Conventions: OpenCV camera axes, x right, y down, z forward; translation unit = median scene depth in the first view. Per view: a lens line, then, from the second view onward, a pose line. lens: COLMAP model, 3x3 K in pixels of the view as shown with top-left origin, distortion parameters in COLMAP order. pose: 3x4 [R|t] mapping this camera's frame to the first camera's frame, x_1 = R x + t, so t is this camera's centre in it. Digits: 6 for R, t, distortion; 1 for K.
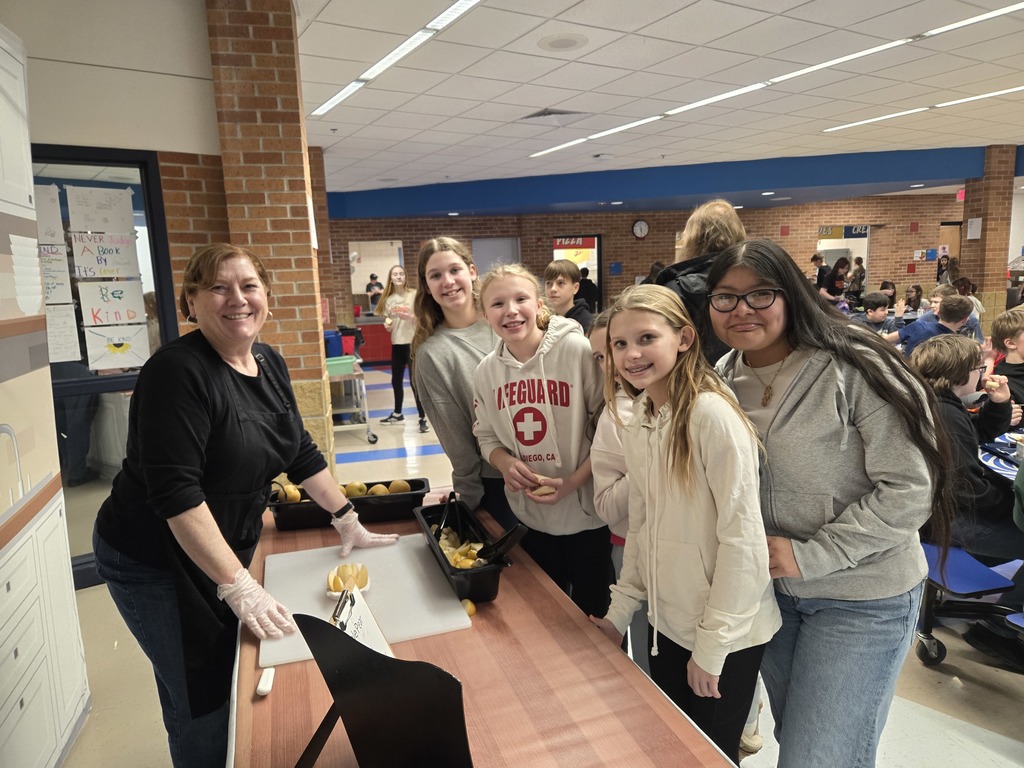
lens RADIAL K [[687.5, 0, 510.3], [0, 687.5, 382.7], [0, 0, 1]] dist [0.064287, -0.052169]
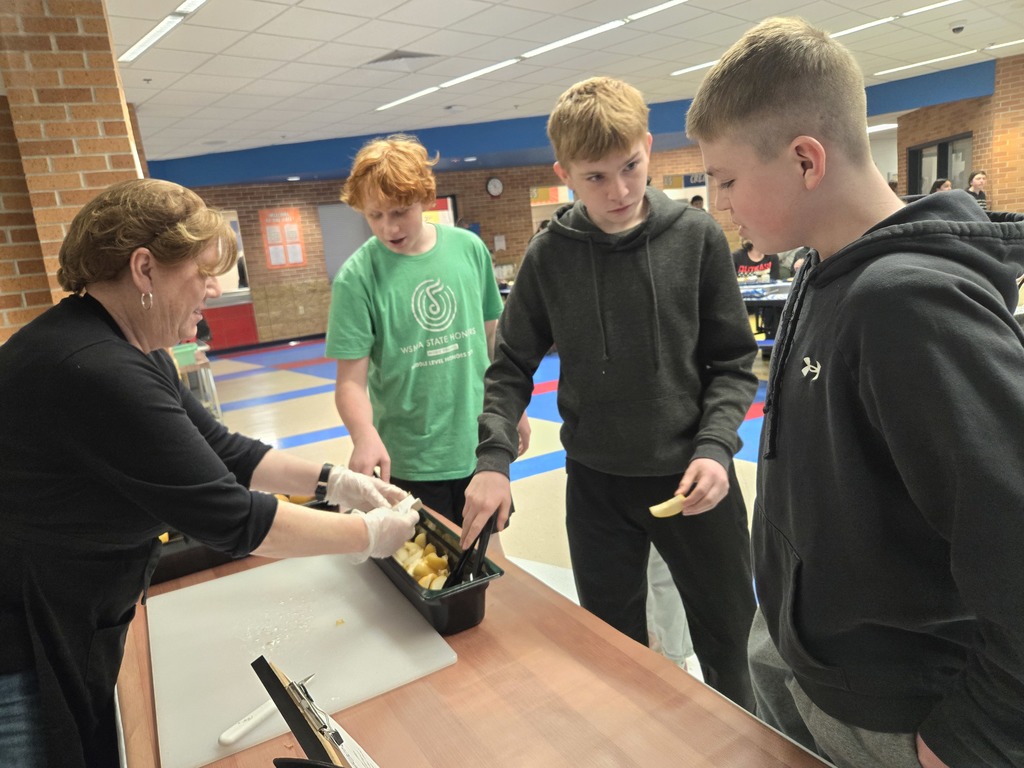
lens RADIAL K [[699.4, 0, 505.8], [0, 699.4, 364.0], [0, 0, 1]] dist [0.075066, -0.057129]
pose [[0.975615, -0.099850, 0.195462, -0.055509], [0.096773, 0.994986, 0.025253, 0.008332], [-0.197004, -0.005722, 0.980386, 0.101196]]
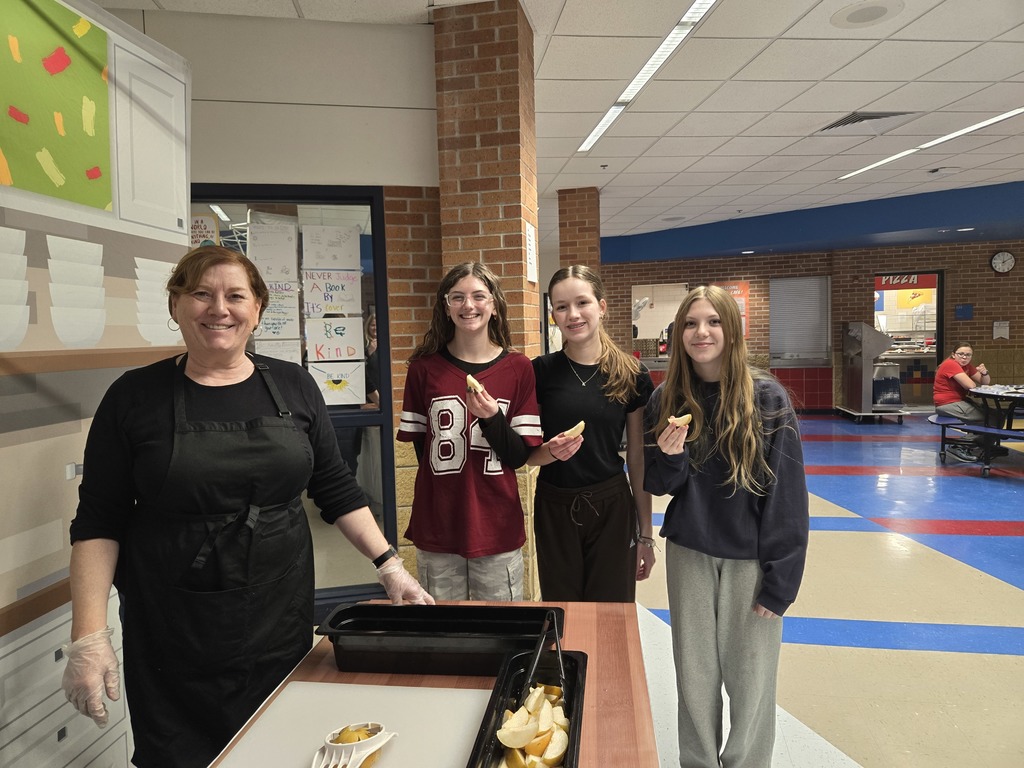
lens RADIAL K [[690.6, 0, 511.7], [0, 690.6, 373.7], [0, 0, 1]] dist [0.079529, -0.066115]
pose [[0.909504, 0.037263, -0.414022, 0.069778], [-0.070322, 0.995411, -0.064891, -0.018477], [0.409704, 0.088134, 0.907951, 0.205779]]
